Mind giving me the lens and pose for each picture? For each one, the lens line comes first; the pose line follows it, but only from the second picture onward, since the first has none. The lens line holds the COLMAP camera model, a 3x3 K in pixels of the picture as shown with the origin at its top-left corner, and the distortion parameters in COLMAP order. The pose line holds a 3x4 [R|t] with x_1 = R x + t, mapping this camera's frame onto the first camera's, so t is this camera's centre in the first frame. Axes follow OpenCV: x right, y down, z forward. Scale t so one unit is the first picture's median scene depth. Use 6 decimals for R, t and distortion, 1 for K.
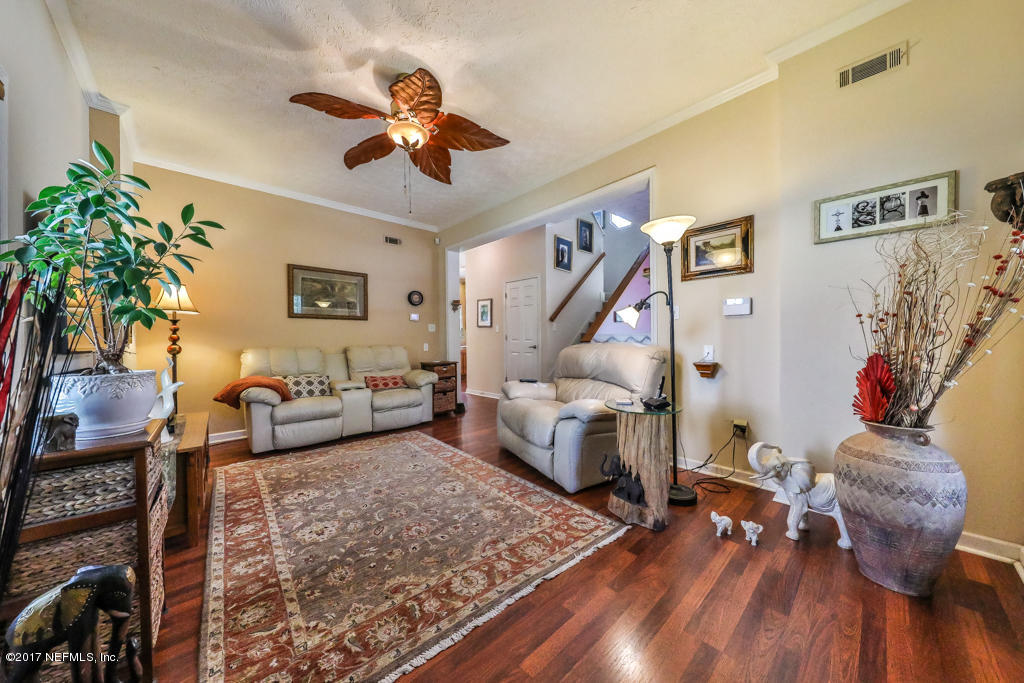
lens RADIAL K [[342.1, 0, 513.9], [0, 342.1, 342.5], [0, 0, 1]] dist [0.000519, 0.000016]
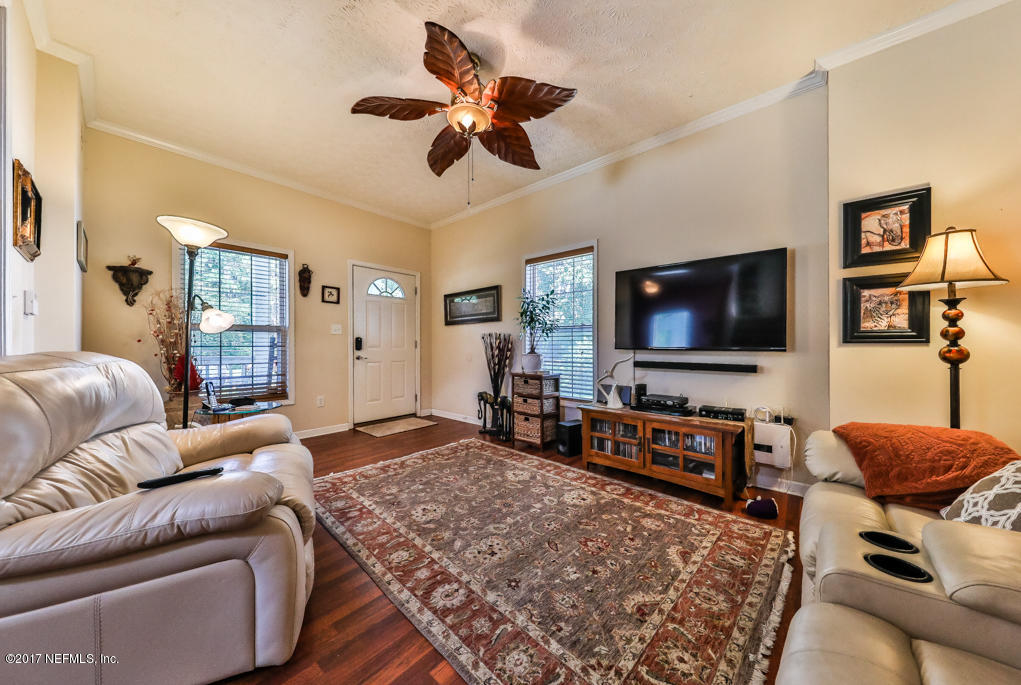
lens RADIAL K [[341.1, 0, 509.5], [0, 341.1, 344.6], [0, 0, 1]] dist [0.000519, 0.000016]
pose [[-0.995333, 0.010555, -0.095921, -0.342708], [0.009994, 0.999930, 0.006331, -0.008009], [0.095981, 0.005343, -0.995369, 2.064985]]
